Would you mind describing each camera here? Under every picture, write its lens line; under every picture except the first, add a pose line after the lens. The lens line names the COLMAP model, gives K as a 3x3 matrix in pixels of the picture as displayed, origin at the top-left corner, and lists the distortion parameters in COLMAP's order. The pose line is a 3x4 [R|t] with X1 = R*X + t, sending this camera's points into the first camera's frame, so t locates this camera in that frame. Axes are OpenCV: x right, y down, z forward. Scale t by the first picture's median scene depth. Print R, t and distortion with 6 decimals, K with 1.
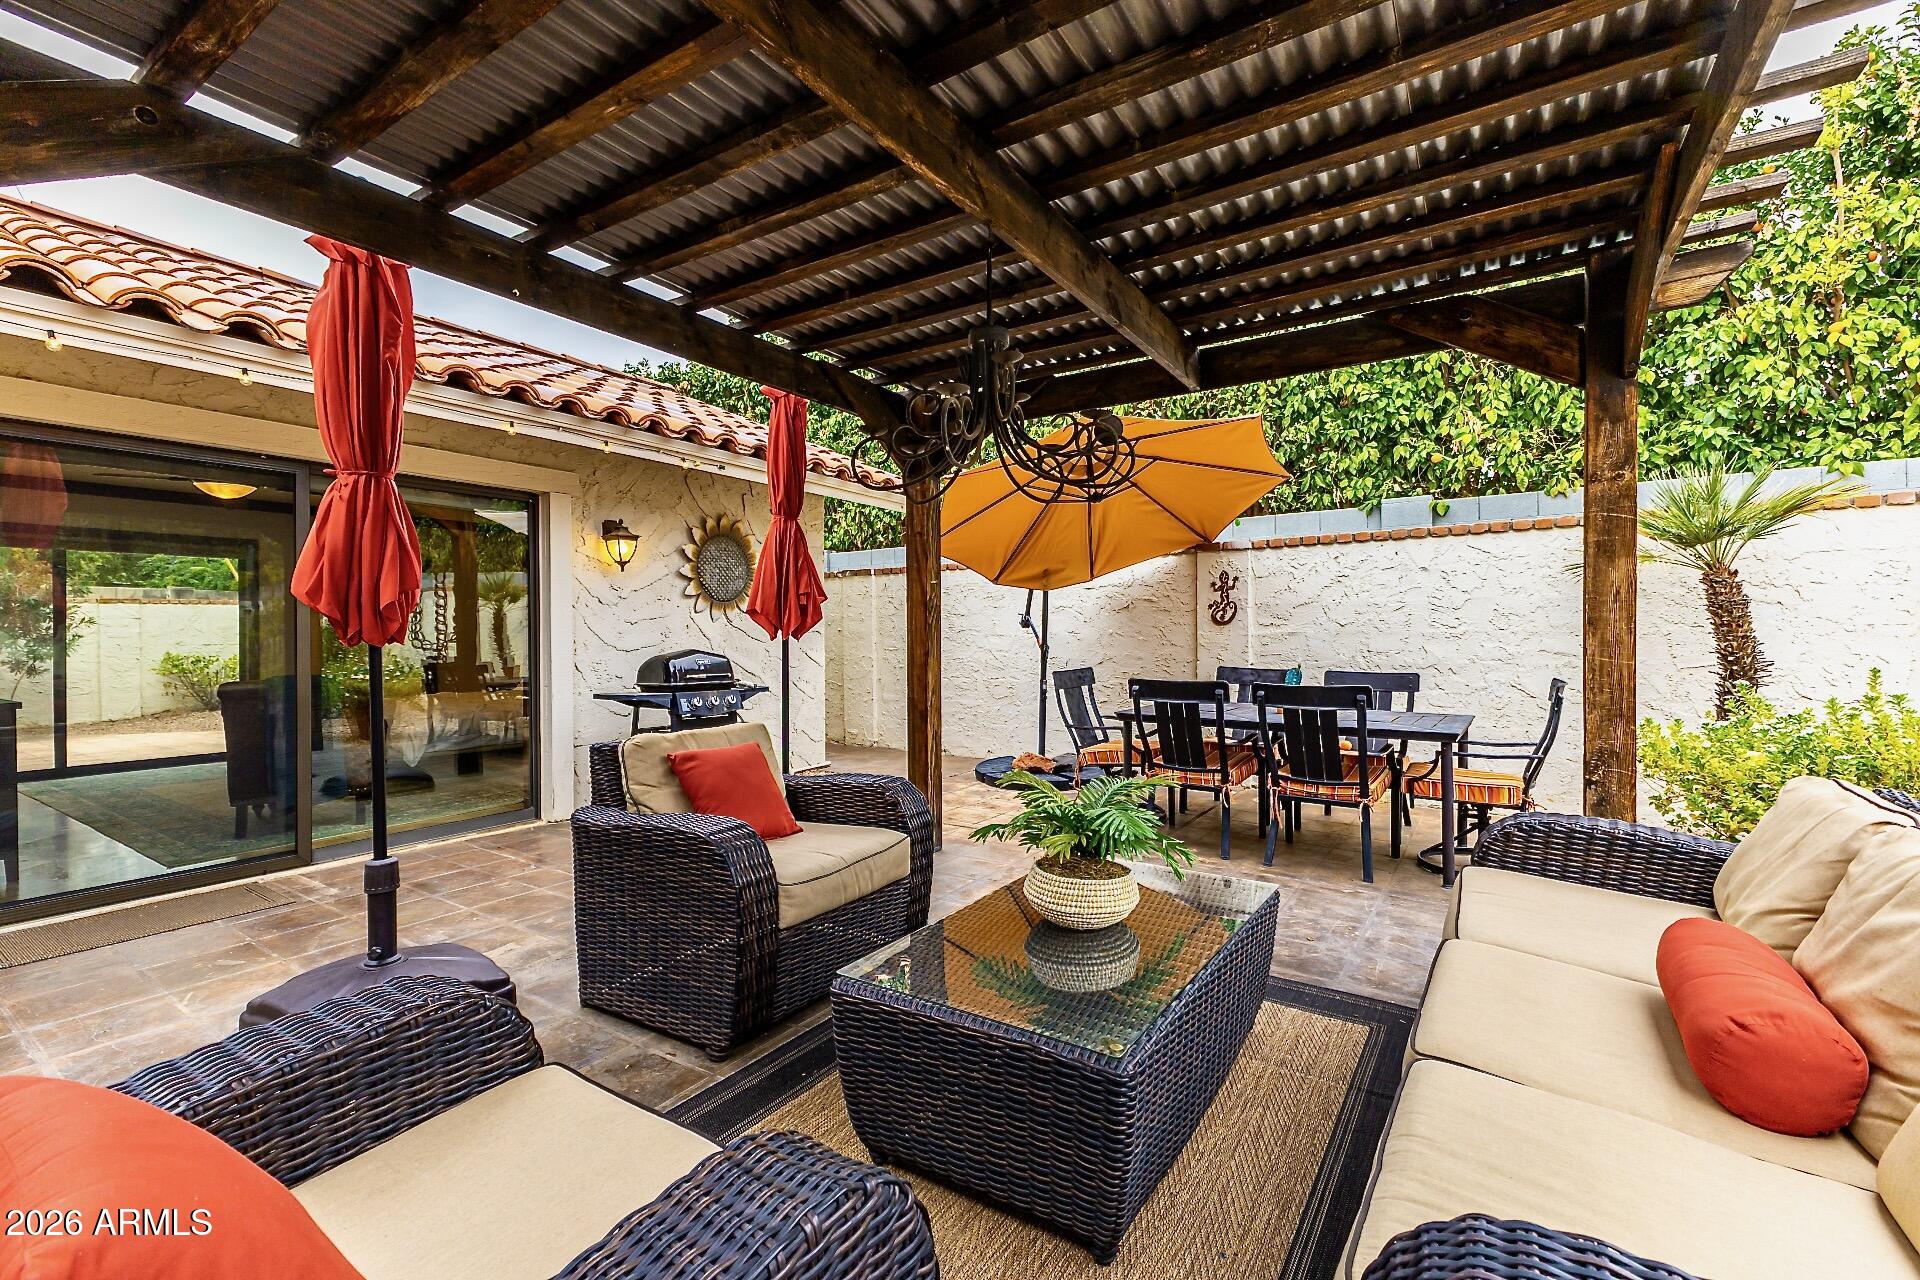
lens RADIAL K [[828.3, 0, 962.2], [0, 828.3, 632.8], [0, 0, 1]] dist [0.000774, 0.000030]
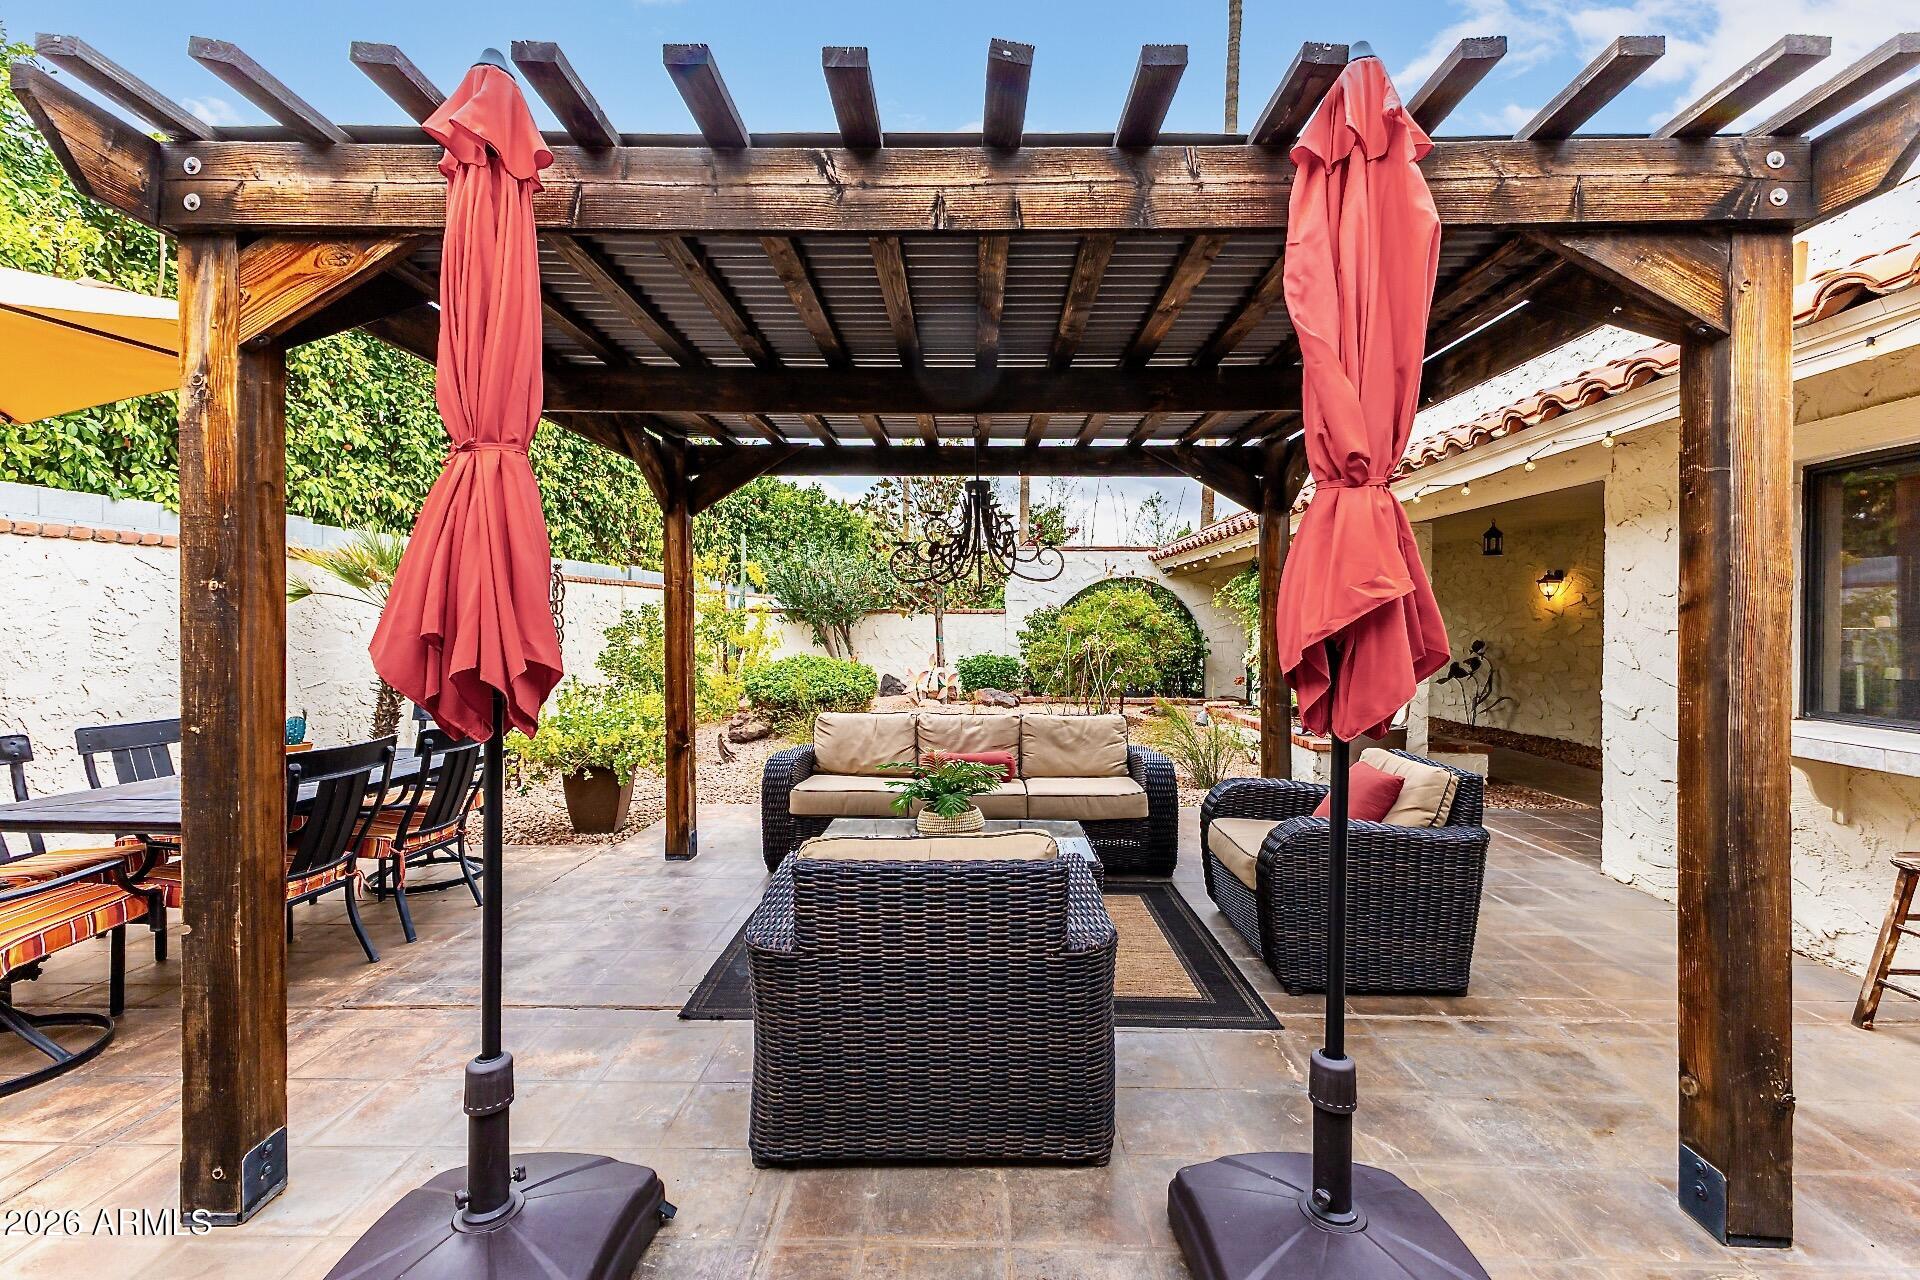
lens RADIAL K [[828.3, 0, 958.3], [0, 828.3, 635.8], [0, 0, 1]] dist [0.000774, 0.000030]
pose [[-0.539234, 0.000563, 0.842156, -0.513608], [0.008736, 0.999950, 0.004925, -0.025840], [-0.842111, 0.010012, -0.539212, 0.768814]]
